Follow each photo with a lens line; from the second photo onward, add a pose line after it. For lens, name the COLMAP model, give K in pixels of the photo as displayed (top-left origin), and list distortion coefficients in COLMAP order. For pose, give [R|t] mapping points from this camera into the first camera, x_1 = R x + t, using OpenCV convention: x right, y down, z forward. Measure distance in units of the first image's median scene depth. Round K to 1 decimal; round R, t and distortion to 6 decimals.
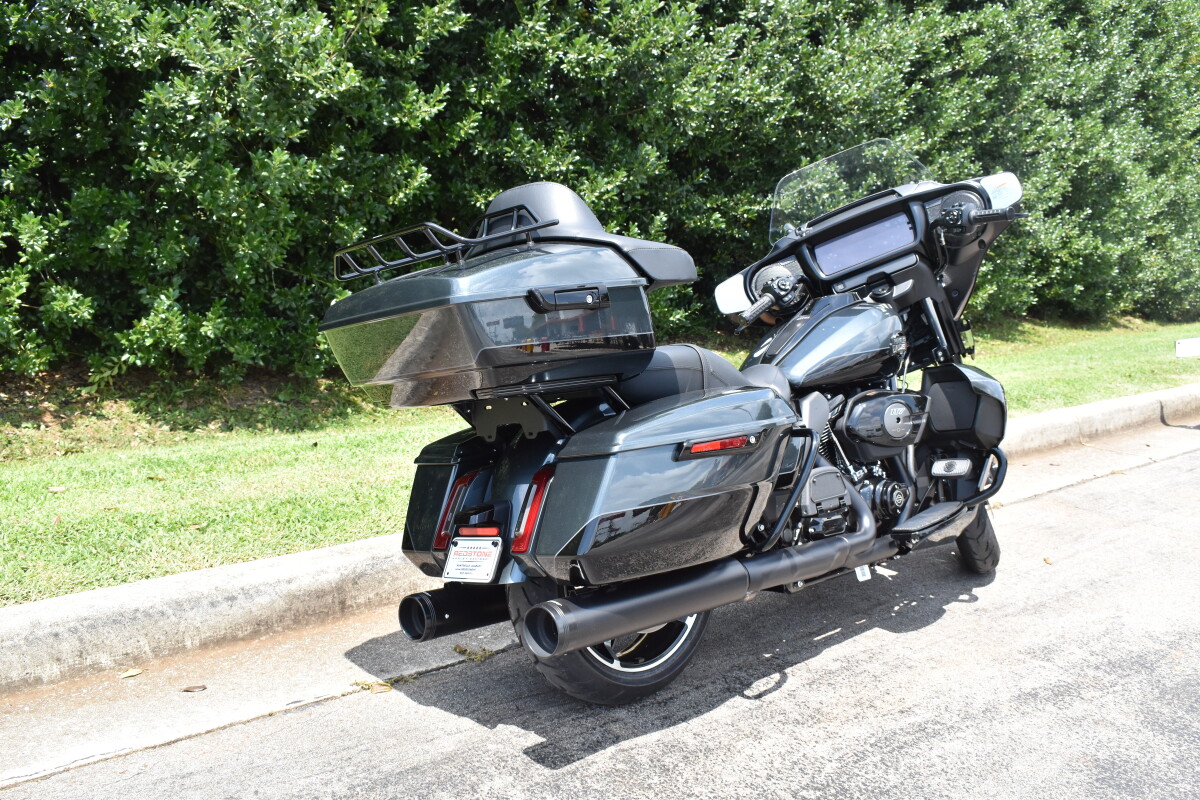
lens RADIAL K [[1198.4, 0, 600.0], [0, 1198.4, 400.0], [0, 0, 1]] dist [-0.097475, 0.008401]
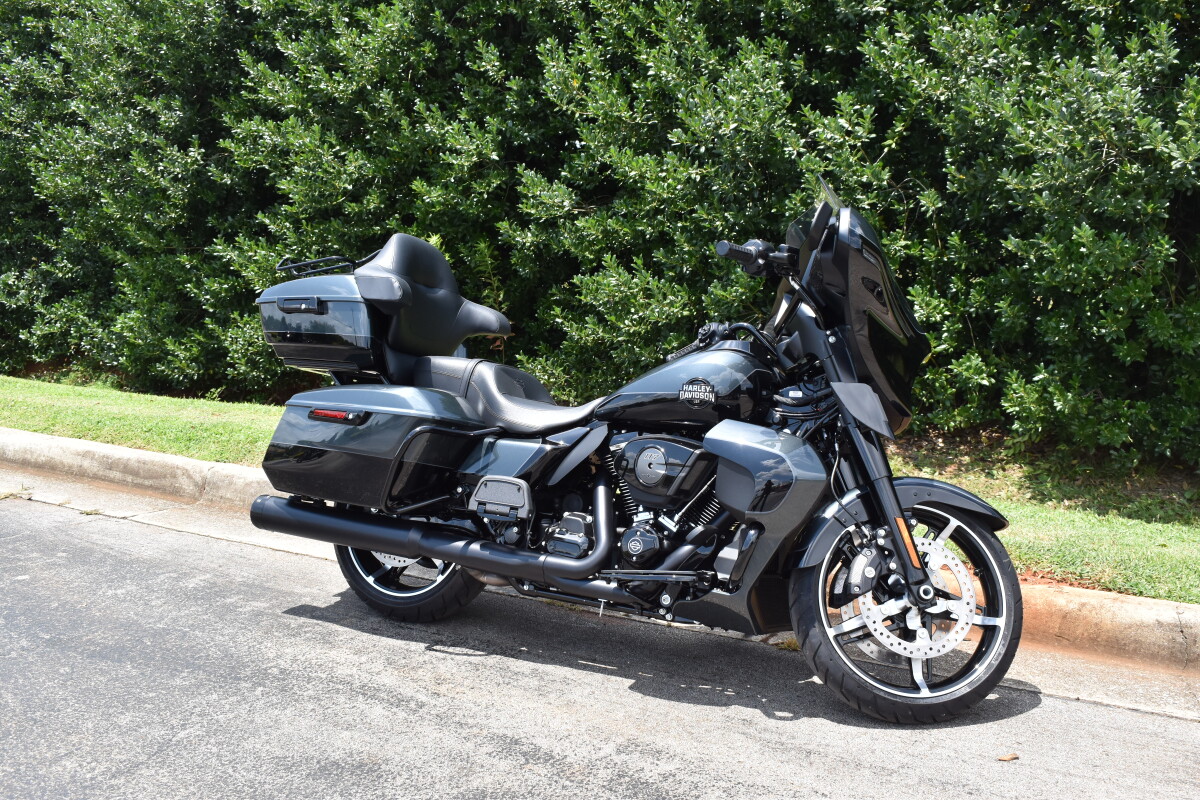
lens RADIAL K [[1257.1, 0, 600.0], [0, 1257.1, 400.0], [0, 0, 1]] dist [-0.076923, 0.022866]
pose [[0.288950, 0.081010, -0.953911, 1.339346], [-0.173754, 0.984302, 0.030959, -0.065975], [0.941444, 0.156801, 0.298490, 0.728734]]
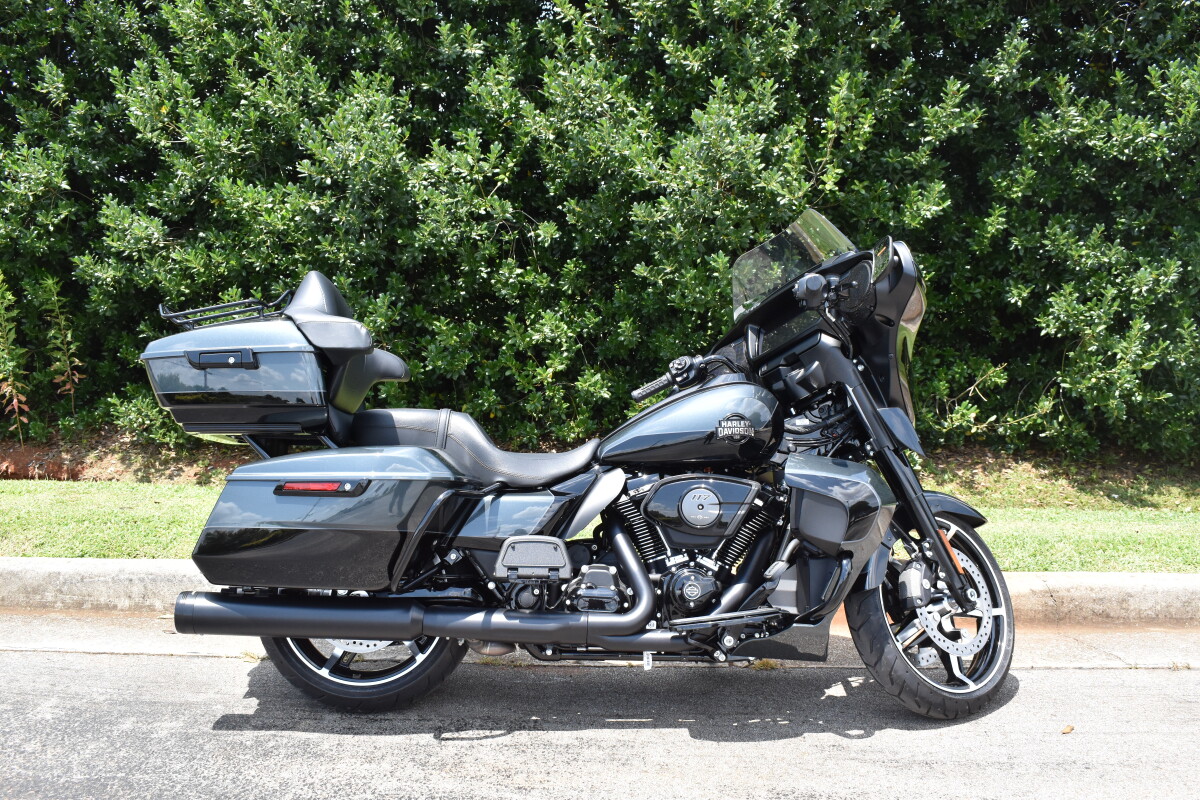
lens RADIAL K [[1157.6, 0, 600.0], [0, 1157.6, 400.0], [0, 0, 1]] dist [-0.072159, 0.000769]
pose [[0.710269, 0.034541, -0.703082, 0.926519], [-0.096621, 0.994126, -0.048770, -0.015997], [0.697268, 0.102572, 0.709434, 0.328662]]
